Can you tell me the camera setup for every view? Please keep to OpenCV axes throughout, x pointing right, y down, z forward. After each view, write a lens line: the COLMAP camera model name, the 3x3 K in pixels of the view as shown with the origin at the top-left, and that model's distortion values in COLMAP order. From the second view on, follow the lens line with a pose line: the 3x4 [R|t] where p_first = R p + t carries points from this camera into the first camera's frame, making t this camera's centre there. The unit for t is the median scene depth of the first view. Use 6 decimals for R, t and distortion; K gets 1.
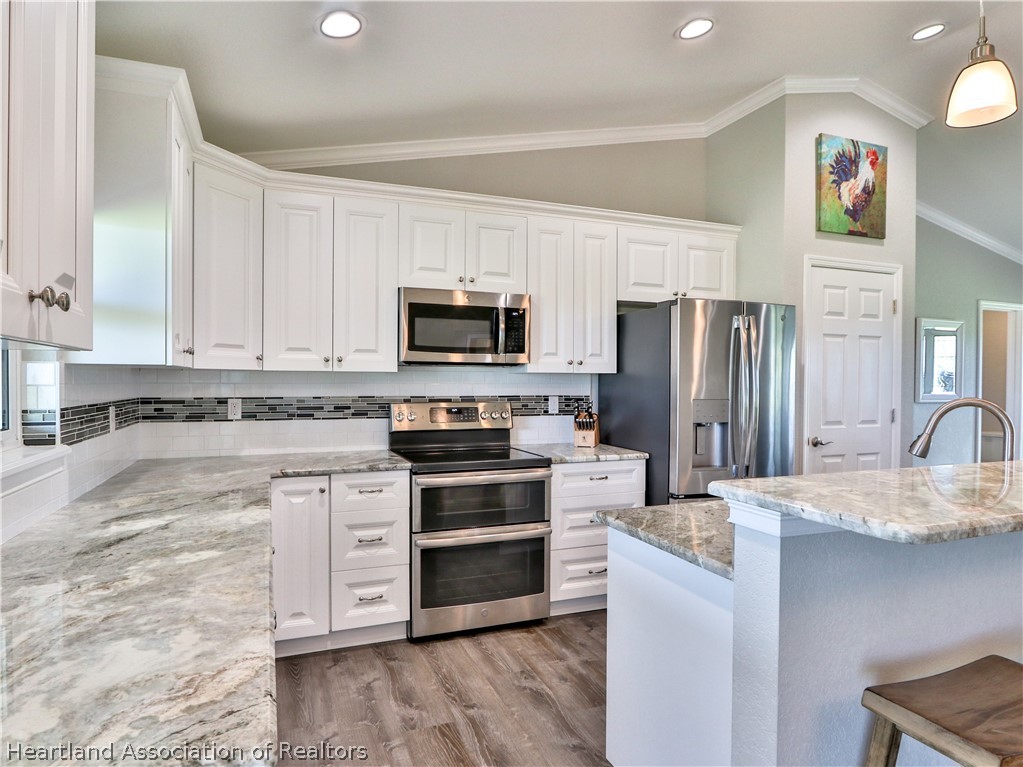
lens RADIAL K [[600.9, 0, 486.1], [0, 600.9, 385.9], [0, 0, 1]] dist [-0.021189, 0.008640]
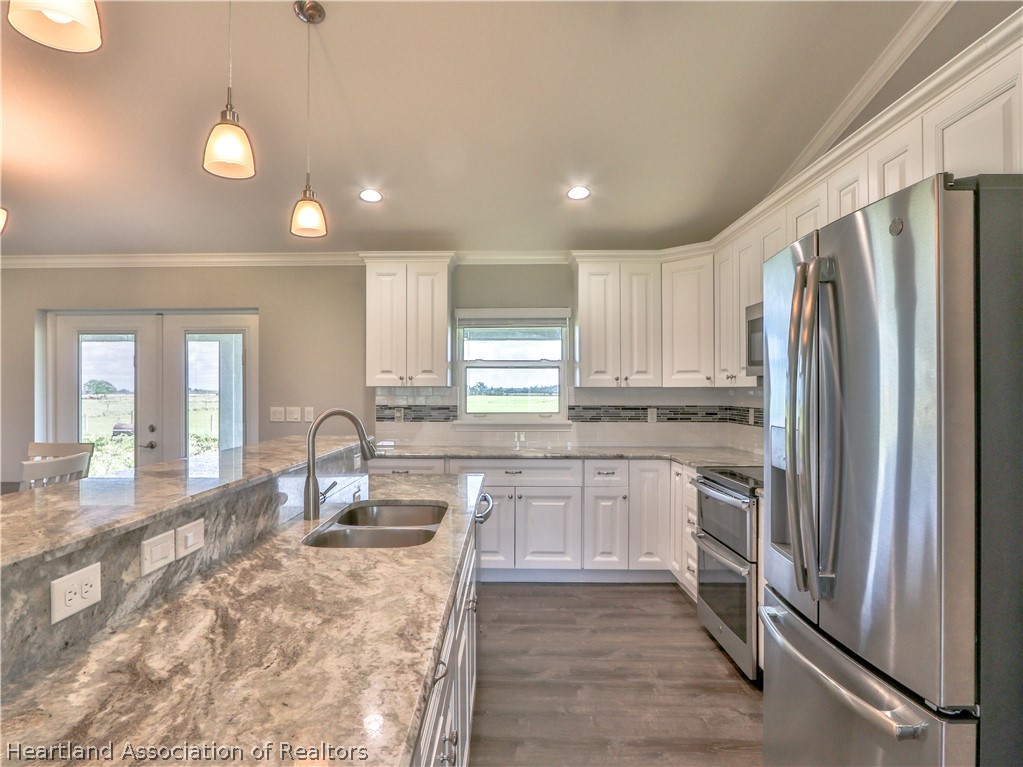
lens RADIAL K [[600.9, 0, 486.0], [0, 600.9, 389.3], [0, 0, 1]] dist [-0.021189, 0.008640]
pose [[-0.388281, -0.008018, -0.921506, 0.897999], [-0.011148, 0.999930, -0.004003, -0.008098], [0.921473, 0.008719, -0.388343, 0.895615]]
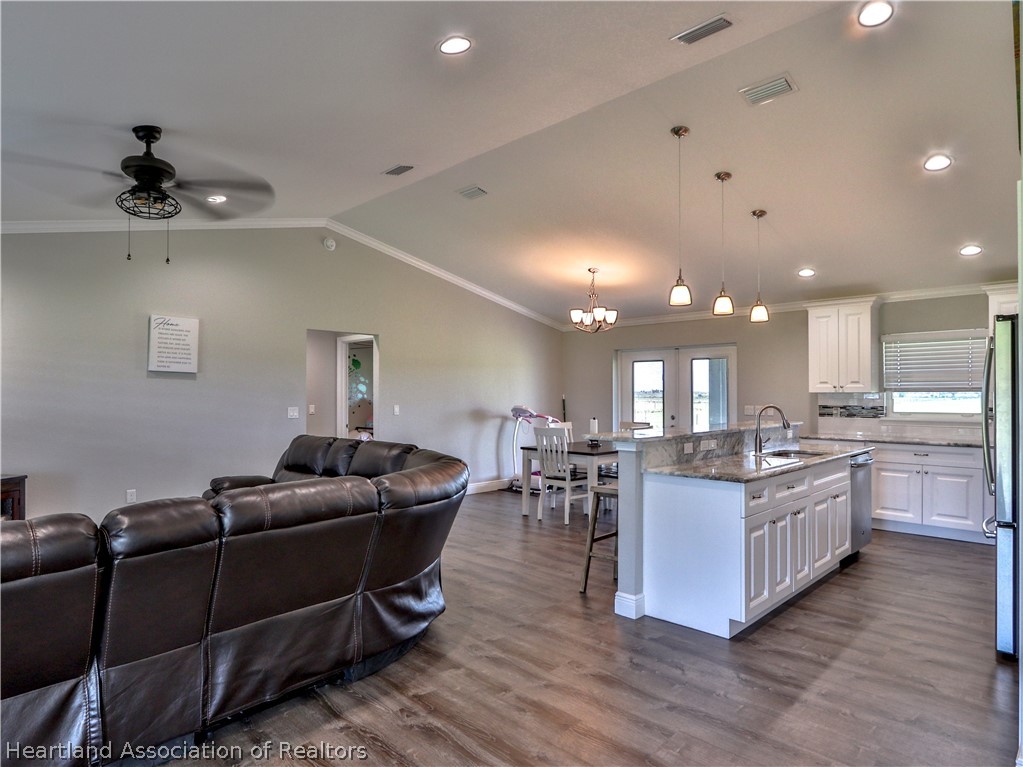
lens RADIAL K [[600.9, 0, 483.7], [0, 600.9, 388.5], [0, 0, 1]] dist [-0.021189, 0.008640]
pose [[-0.919569, -0.007655, -0.392853, 1.520782], [-0.008570, 0.999963, 0.000573, -0.021510], [0.392834, 0.003894, -0.919601, 1.505952]]
